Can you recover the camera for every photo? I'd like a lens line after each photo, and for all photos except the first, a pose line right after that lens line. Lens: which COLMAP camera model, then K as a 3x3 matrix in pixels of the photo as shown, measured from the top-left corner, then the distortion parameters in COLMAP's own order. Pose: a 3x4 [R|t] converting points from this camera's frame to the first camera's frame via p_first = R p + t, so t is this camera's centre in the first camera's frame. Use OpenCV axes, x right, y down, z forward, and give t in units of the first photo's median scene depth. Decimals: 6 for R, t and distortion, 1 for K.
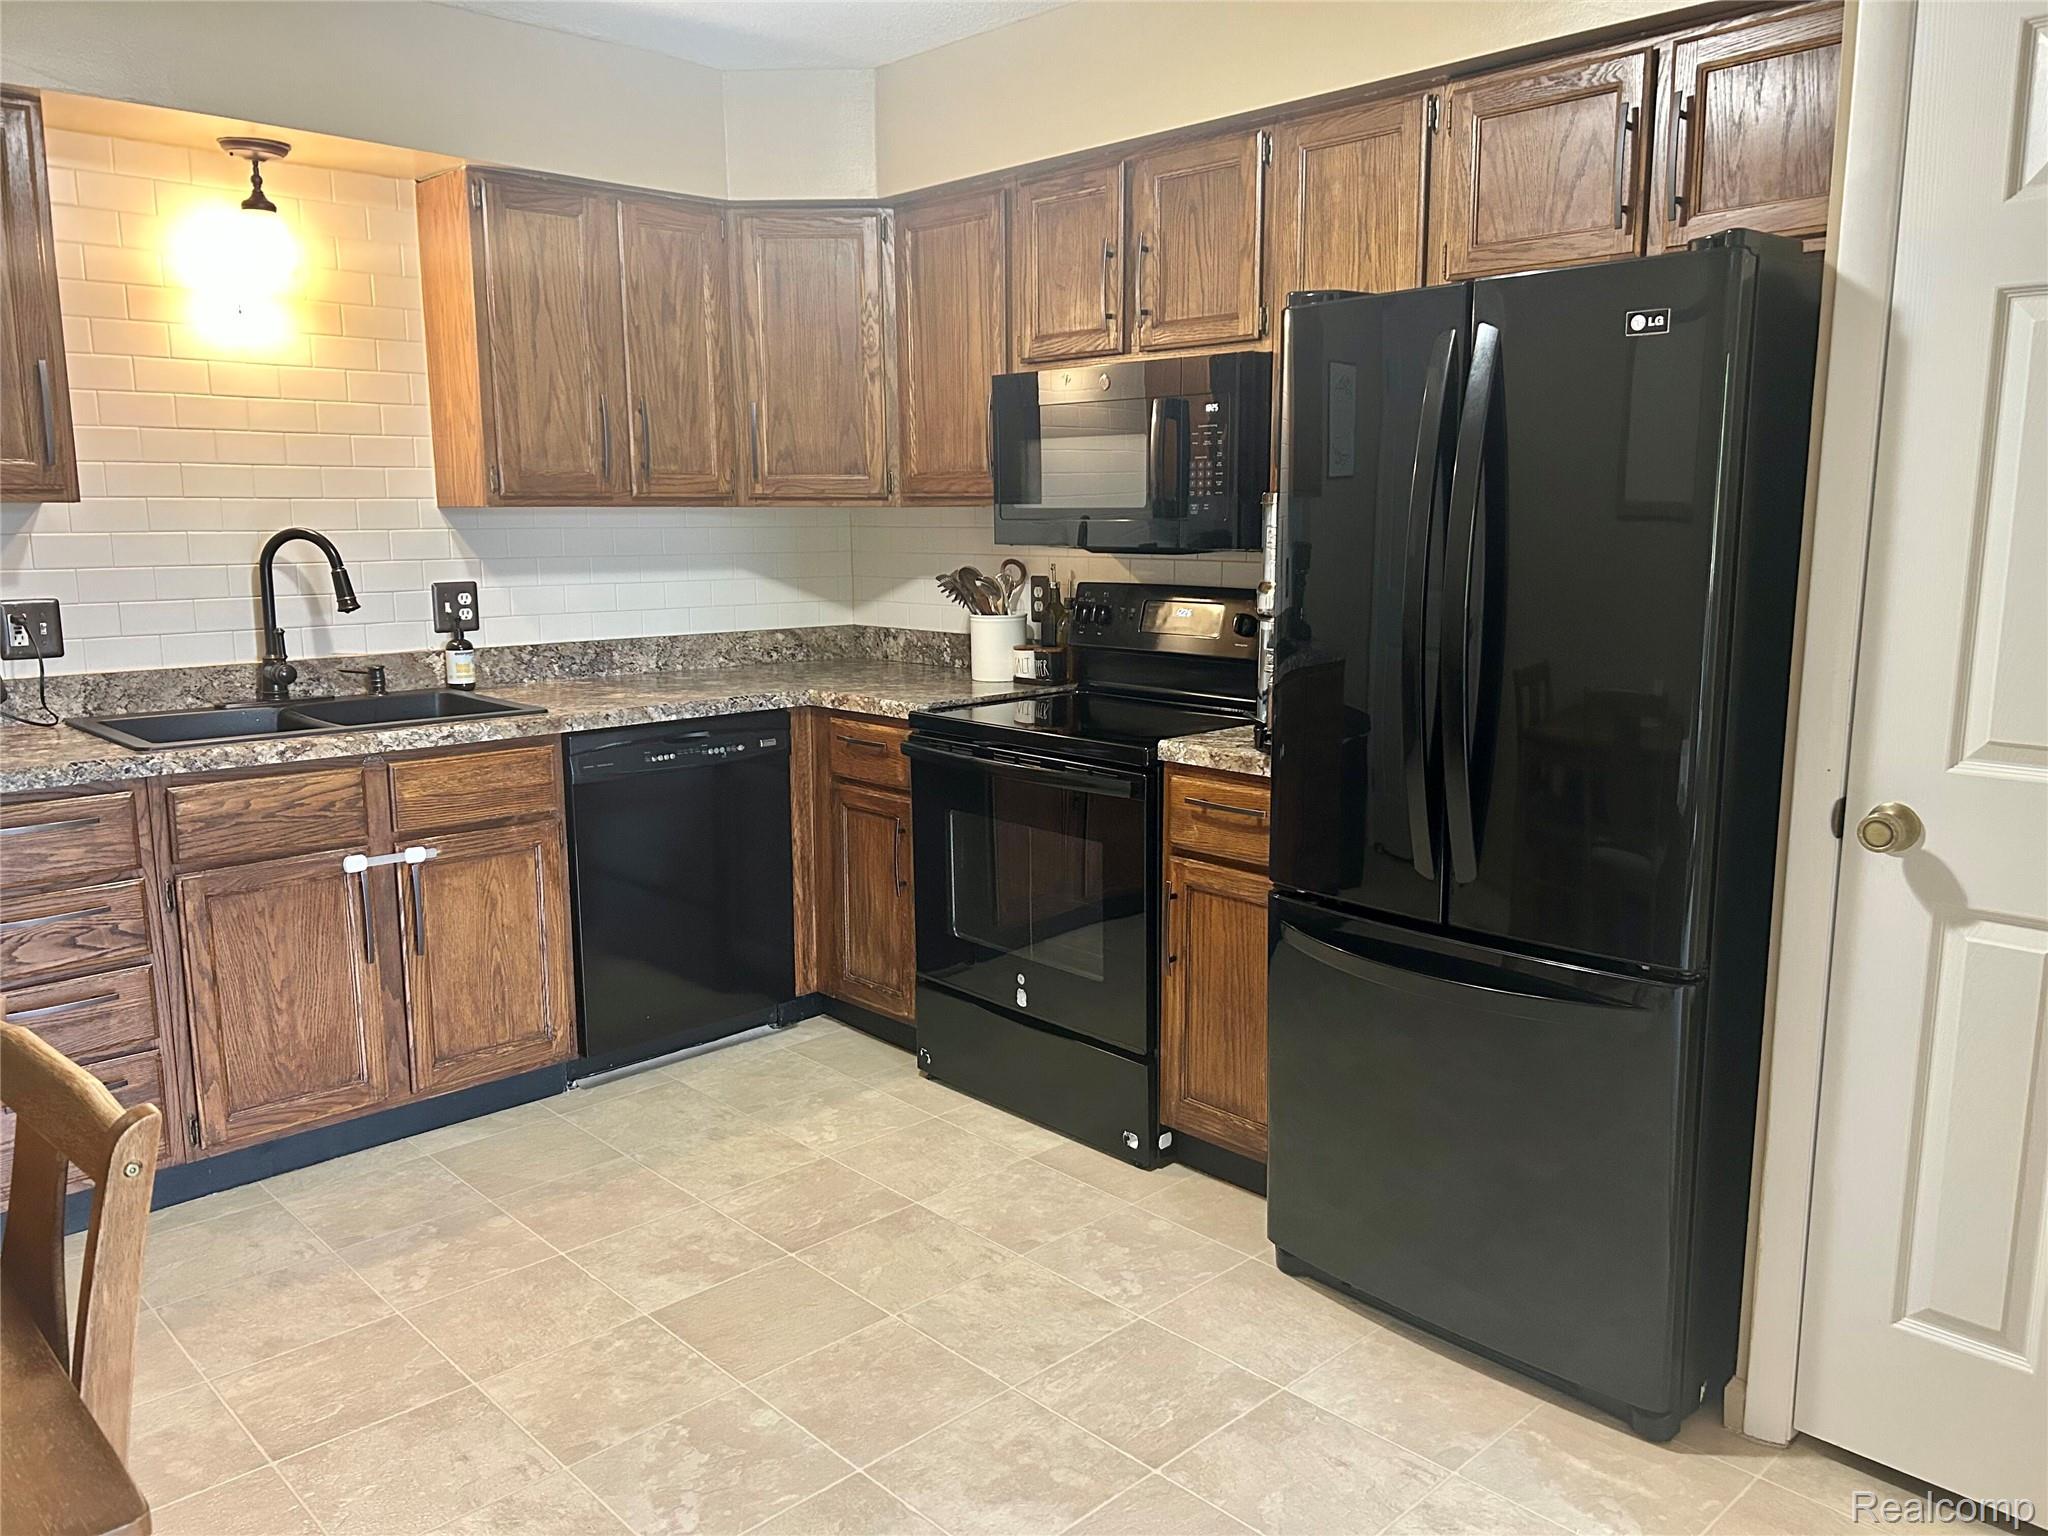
lens RADIAL K [[1522.0, 0, 1043.0], [0, 1522.0, 758.3], [0, 0, 1]] dist [0.005364, -0.041641]
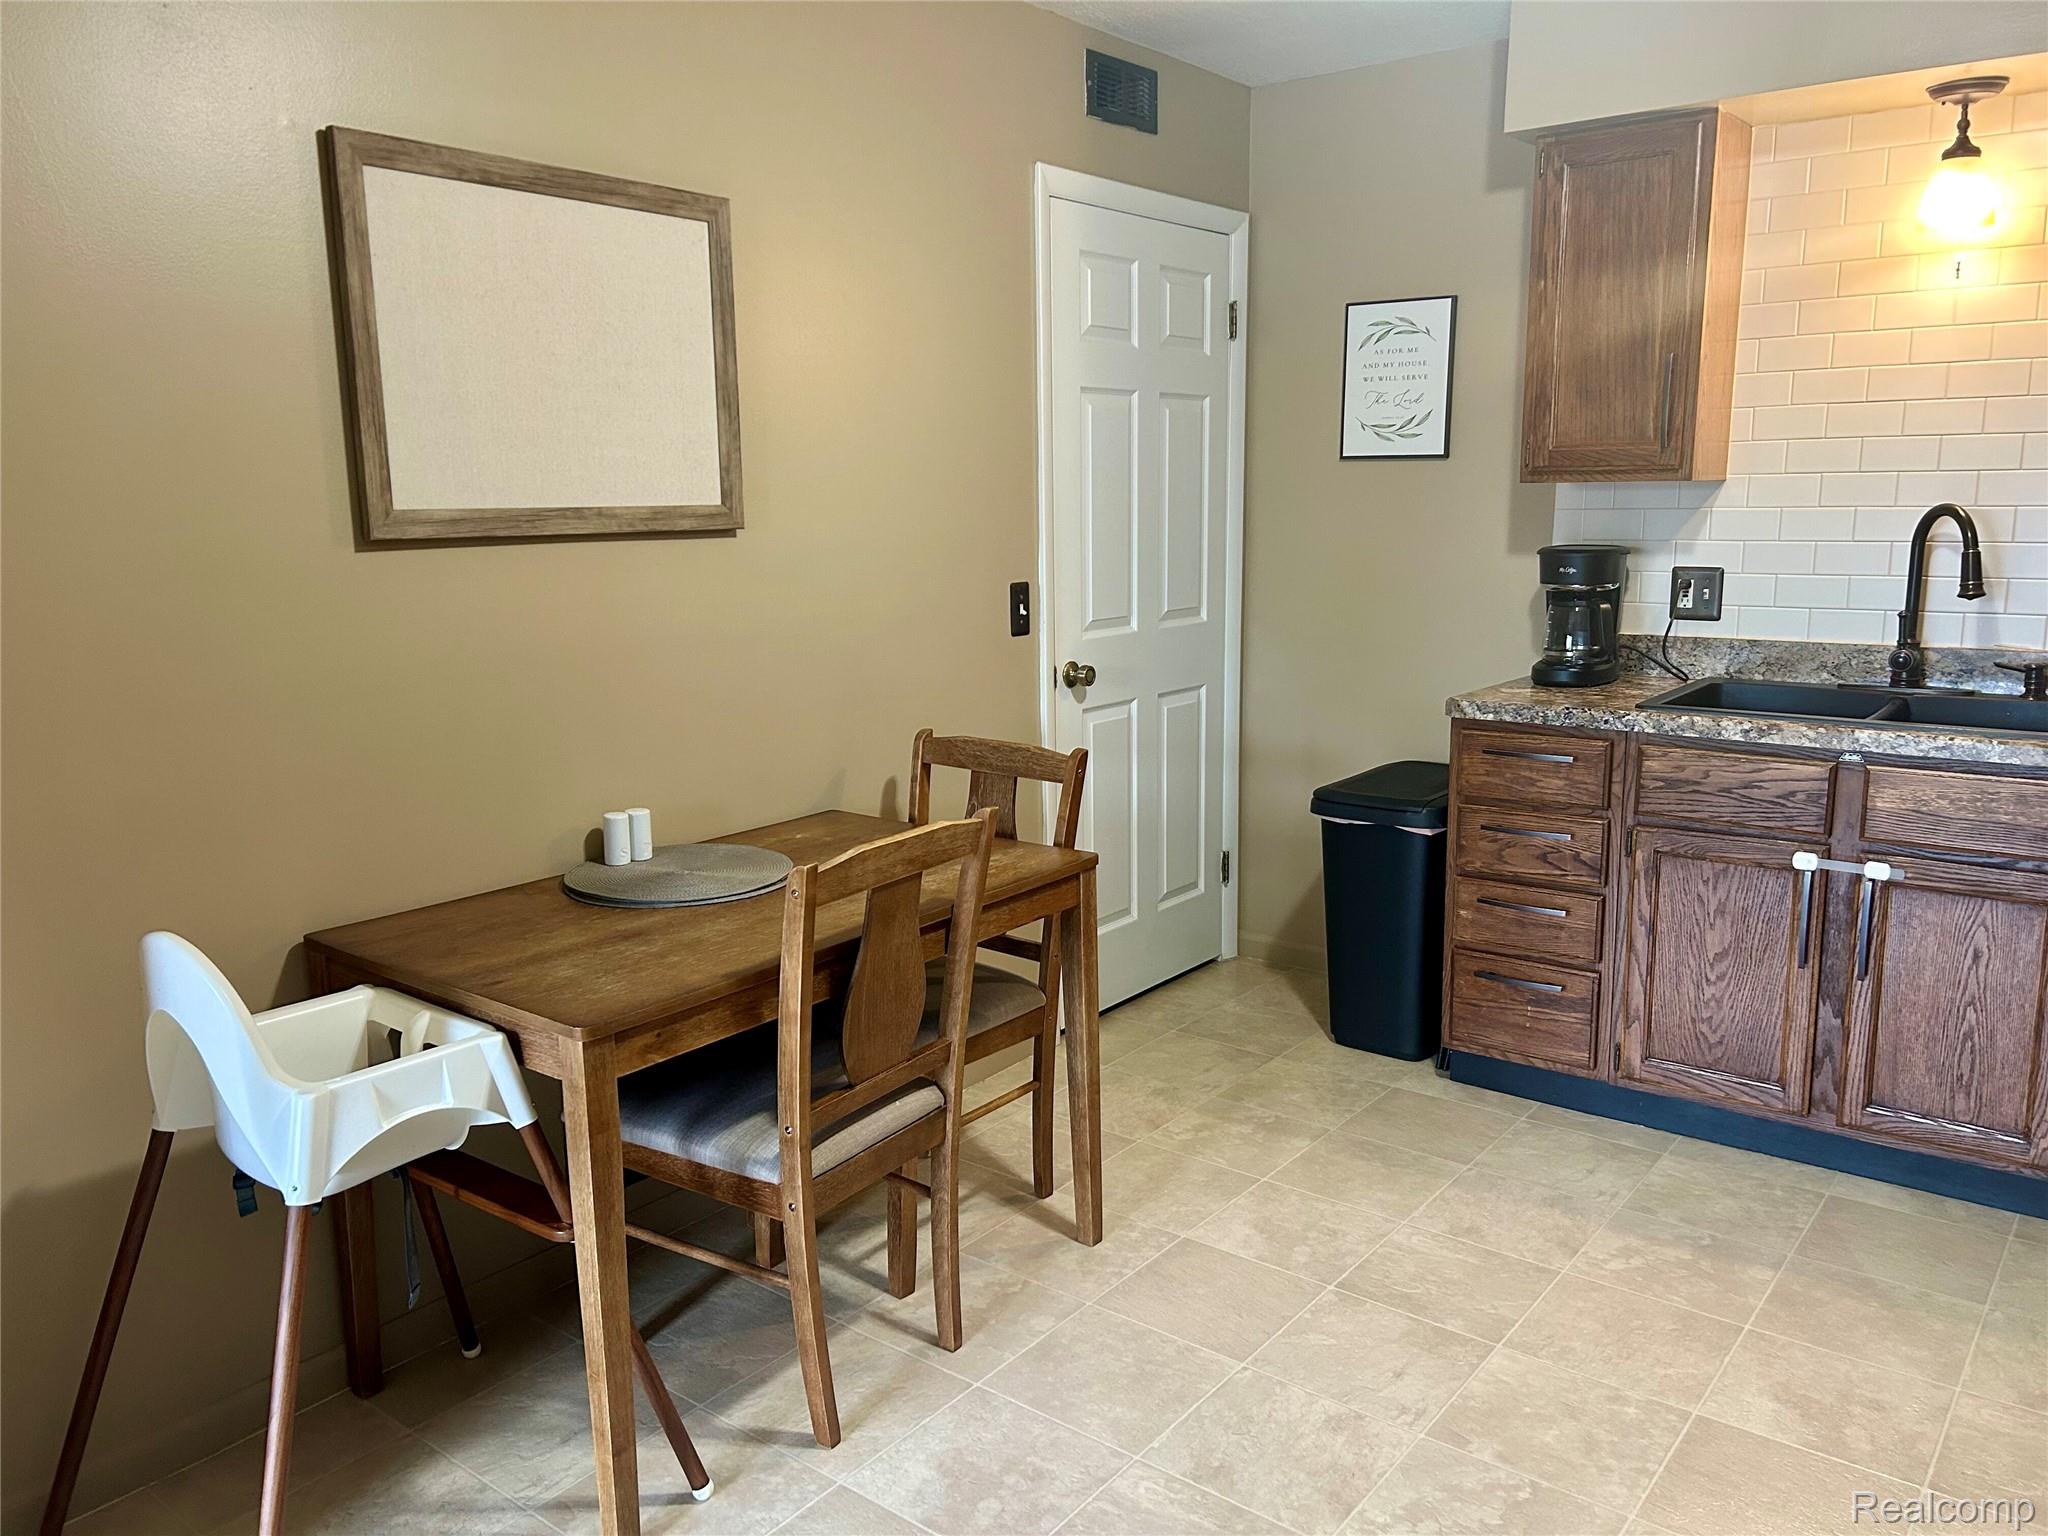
lens RADIAL K [[1522.0, 0, 1038.1], [0, 1522.0, 782.9], [0, 0, 1]] dist [0.005364, -0.041641]
pose [[0.108252, 0.180663, -0.977570, 0.418494], [-0.144127, 0.975811, 0.164378, -0.065917], [0.983620, 0.123100, 0.131672, 0.405925]]
